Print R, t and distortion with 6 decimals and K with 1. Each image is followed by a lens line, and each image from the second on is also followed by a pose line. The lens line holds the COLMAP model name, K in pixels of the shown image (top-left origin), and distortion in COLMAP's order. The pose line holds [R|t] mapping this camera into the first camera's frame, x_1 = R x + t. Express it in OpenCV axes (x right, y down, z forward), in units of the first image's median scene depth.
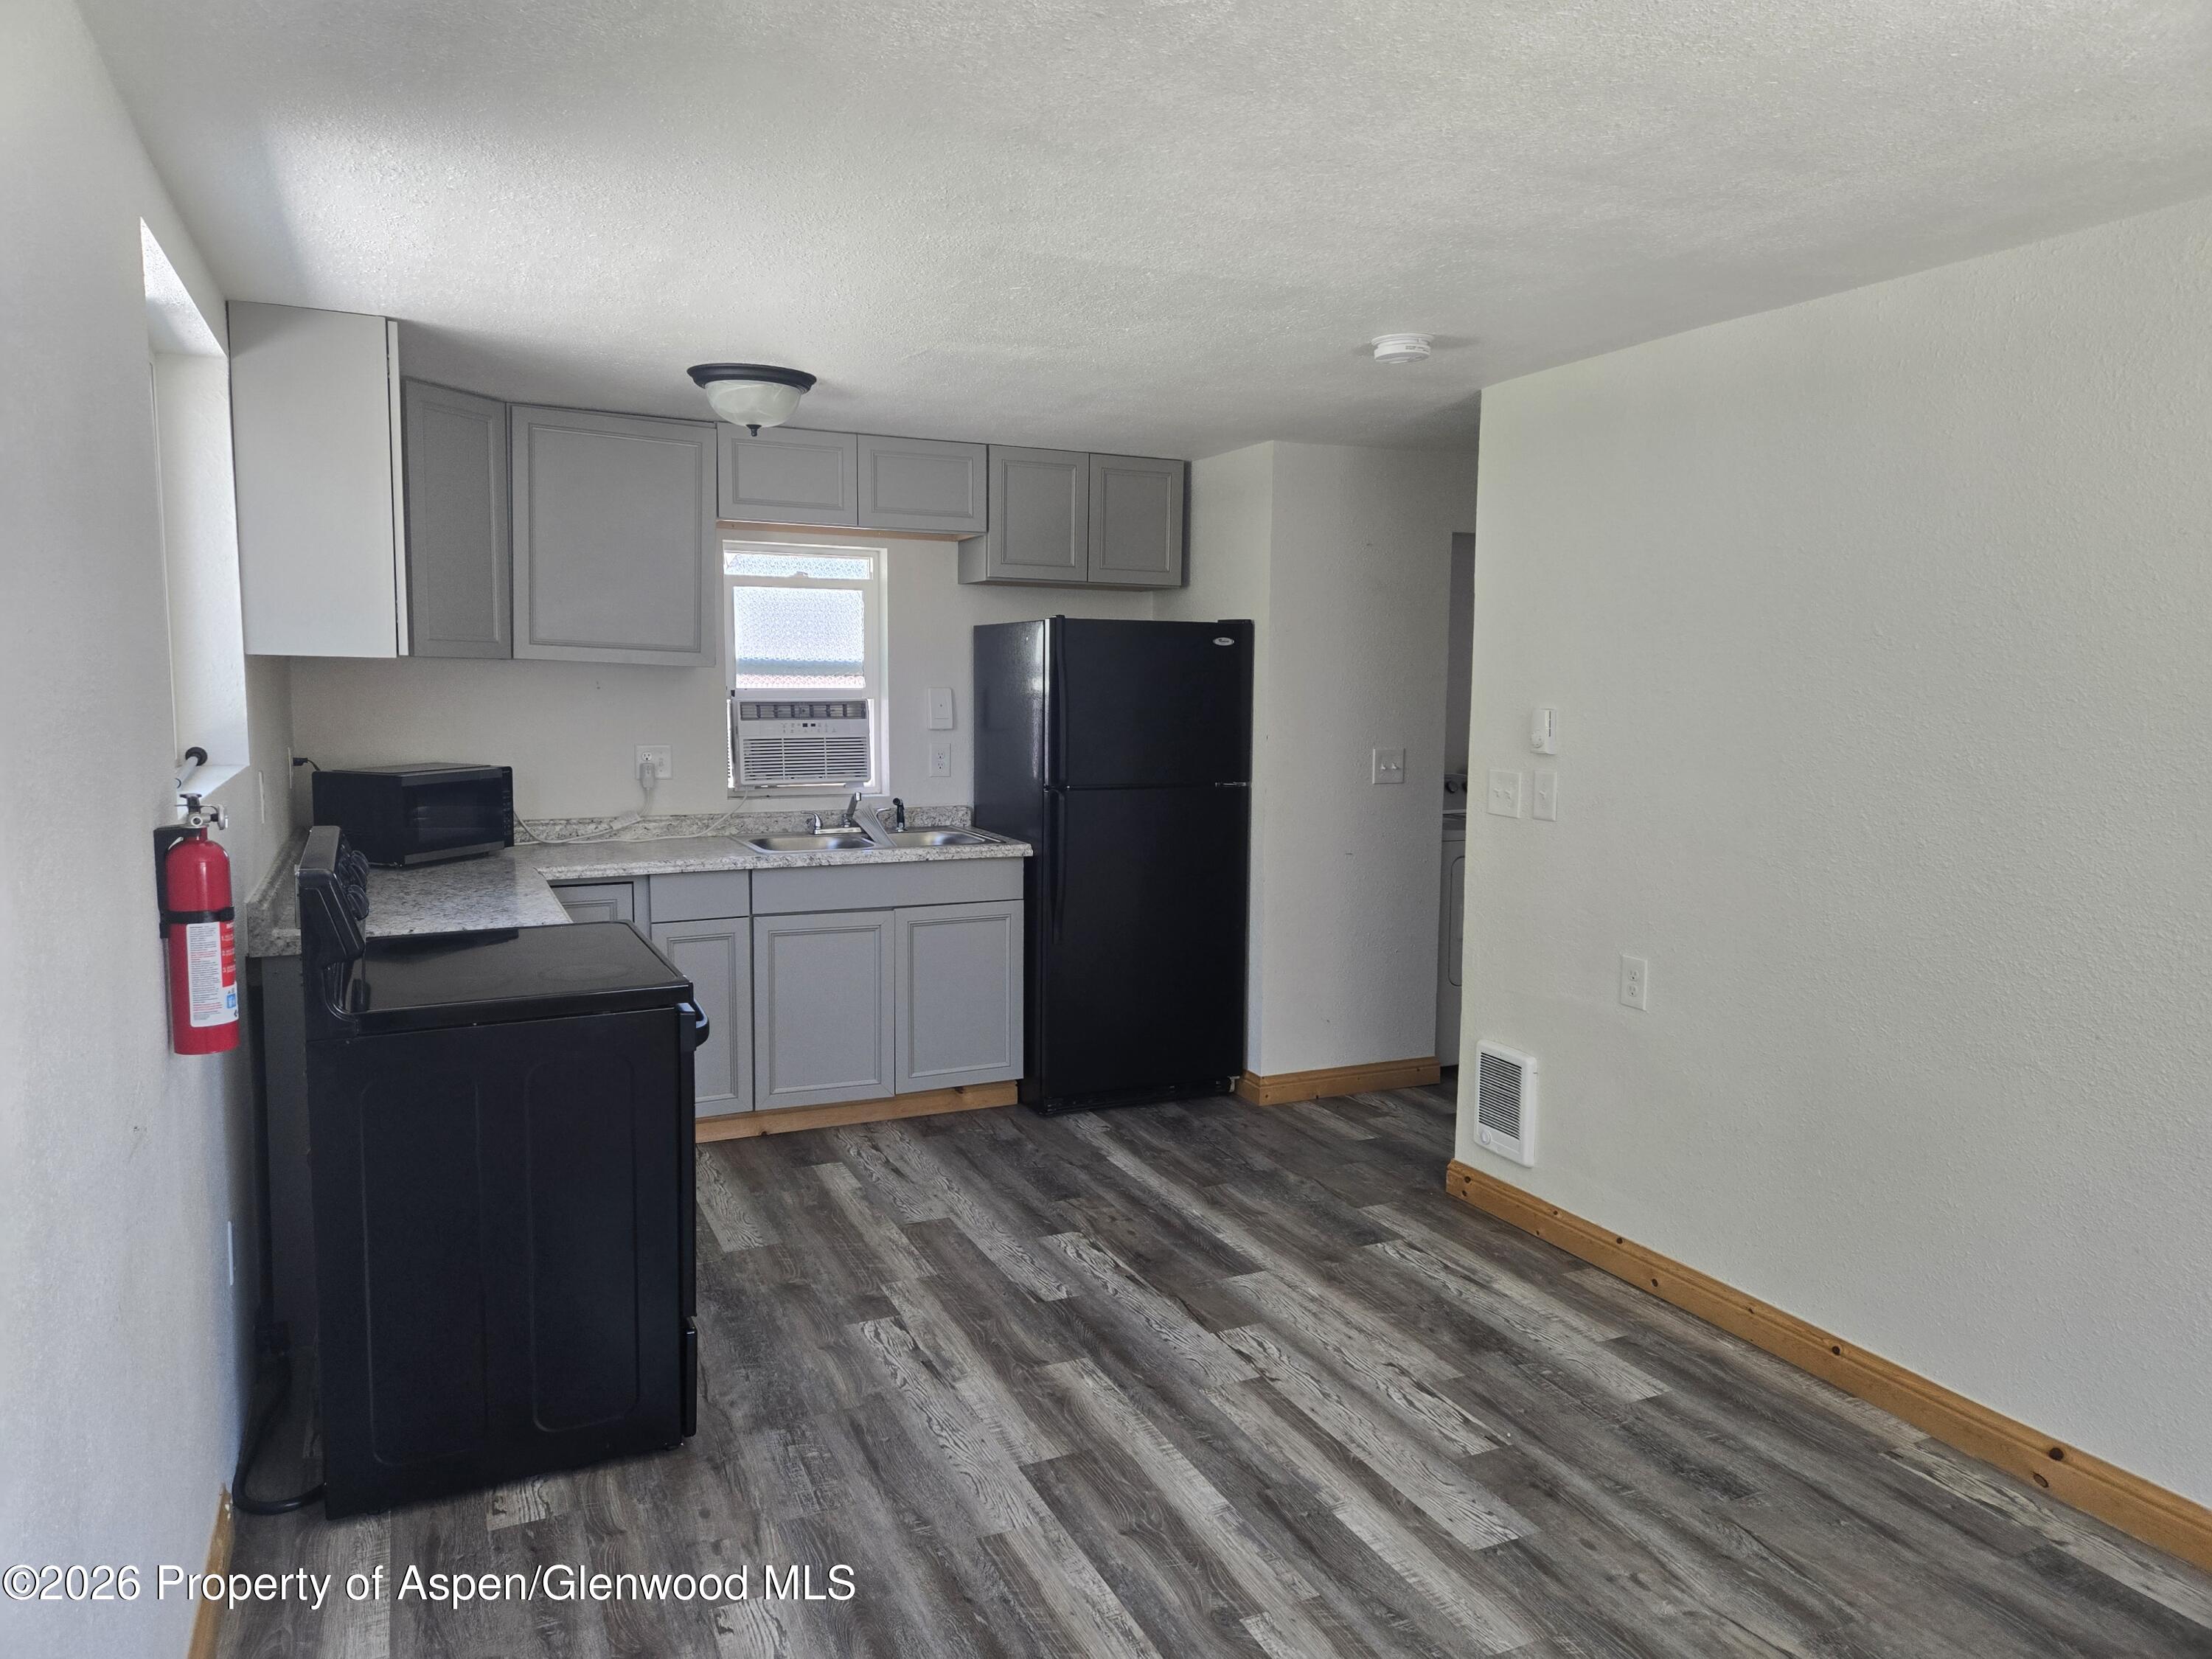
lens RADIAL K [[1492.6, 0, 1105.6], [0, 1492.6, 816.4], [0, 0, 1]] dist [0.080784, -0.030972]
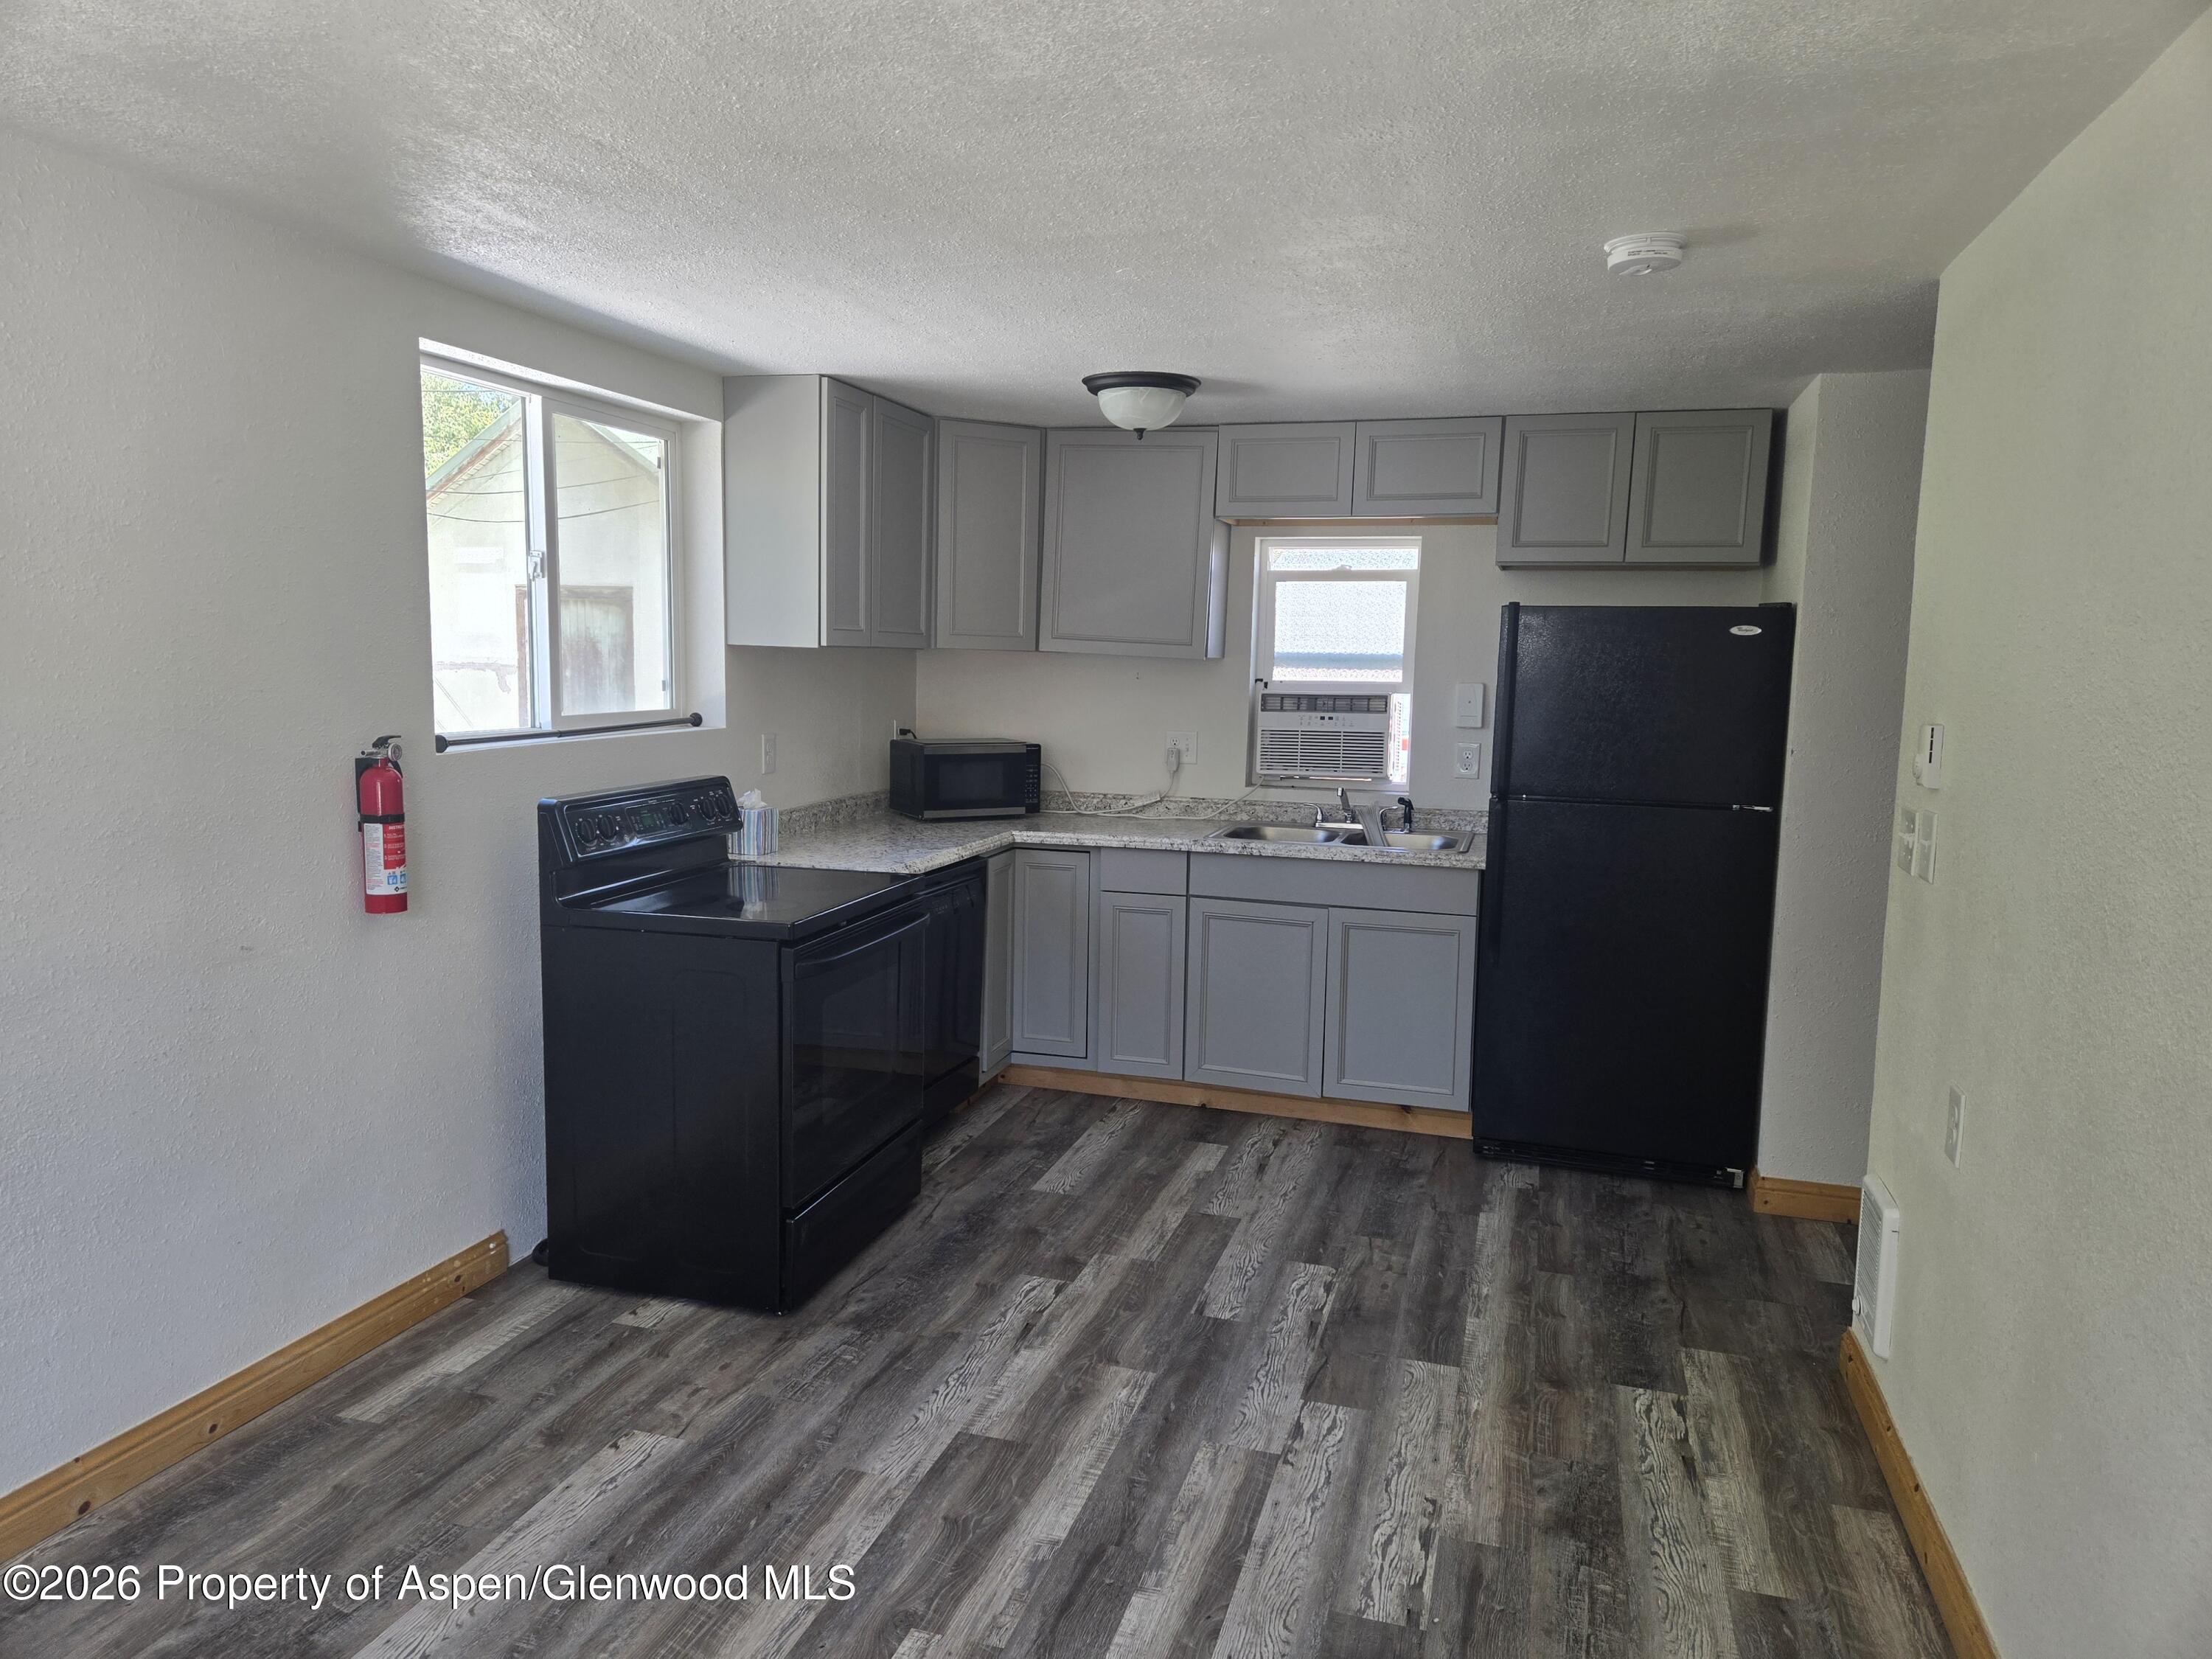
lens RADIAL K [[1492.6, 0, 1095.7], [0, 1492.6, 827.6], [0, 0, 1]] dist [0.080784, -0.030972]
pose [[0.746228, 0.085030, -0.660237, 0.454320], [-0.078979, 0.996112, 0.039021, -0.019238], [0.660989, 0.023026, 0.750043, 0.193266]]
